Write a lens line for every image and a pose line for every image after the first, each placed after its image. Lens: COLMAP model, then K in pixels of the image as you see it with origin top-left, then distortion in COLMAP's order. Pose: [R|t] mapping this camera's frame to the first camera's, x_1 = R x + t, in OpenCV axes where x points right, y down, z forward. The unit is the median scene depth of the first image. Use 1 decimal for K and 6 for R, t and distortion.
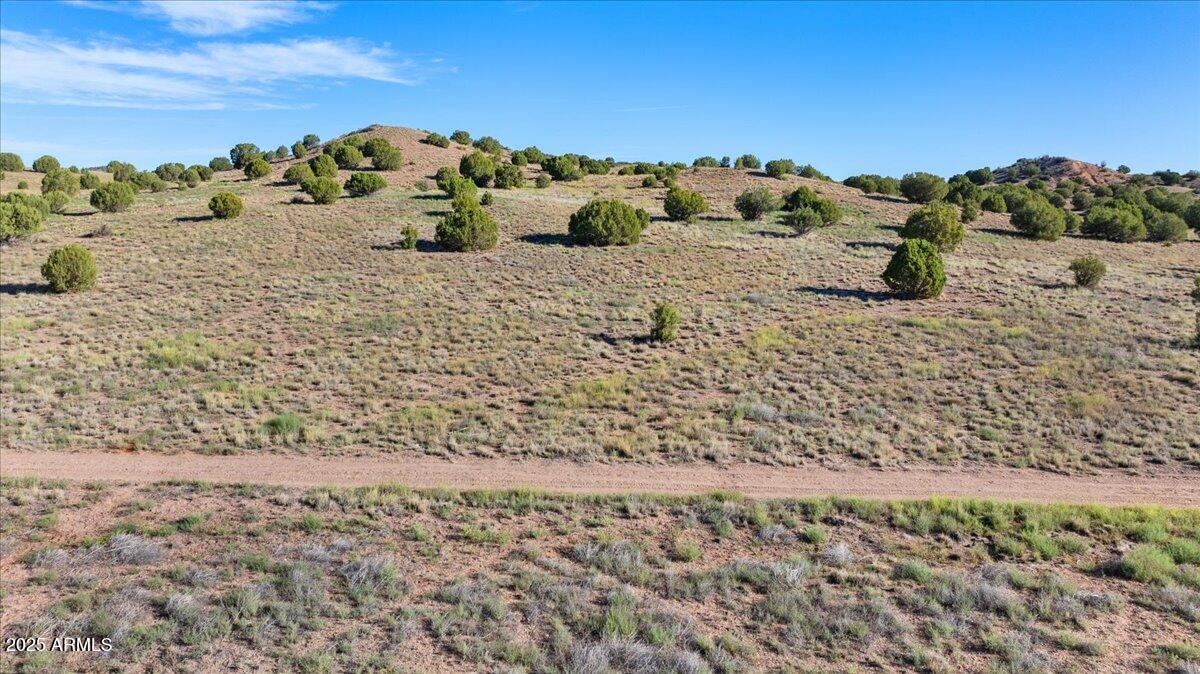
lens RADIAL K [[863.5, 0, 602.3], [0, 863.5, 309.6], [0, 0, 1]] dist [-0.048478, 0.068173]
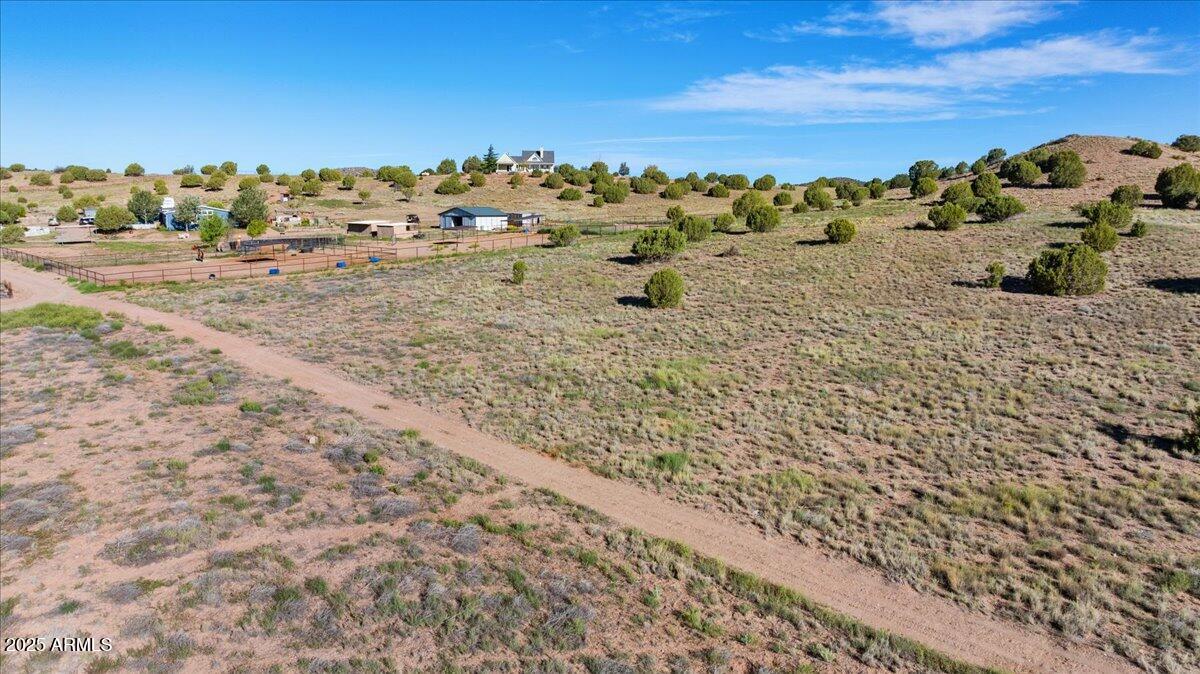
lens RADIAL K [[863.5, 0, 602.3], [0, 863.5, 309.6], [0, 0, 1]] dist [-0.048478, 0.068173]
pose [[0.686795, 0.094006, -0.720747, 0.177139], [-0.097589, 0.994549, 0.036725, -0.046831], [0.720270, 0.045114, 0.692225, 0.079069]]
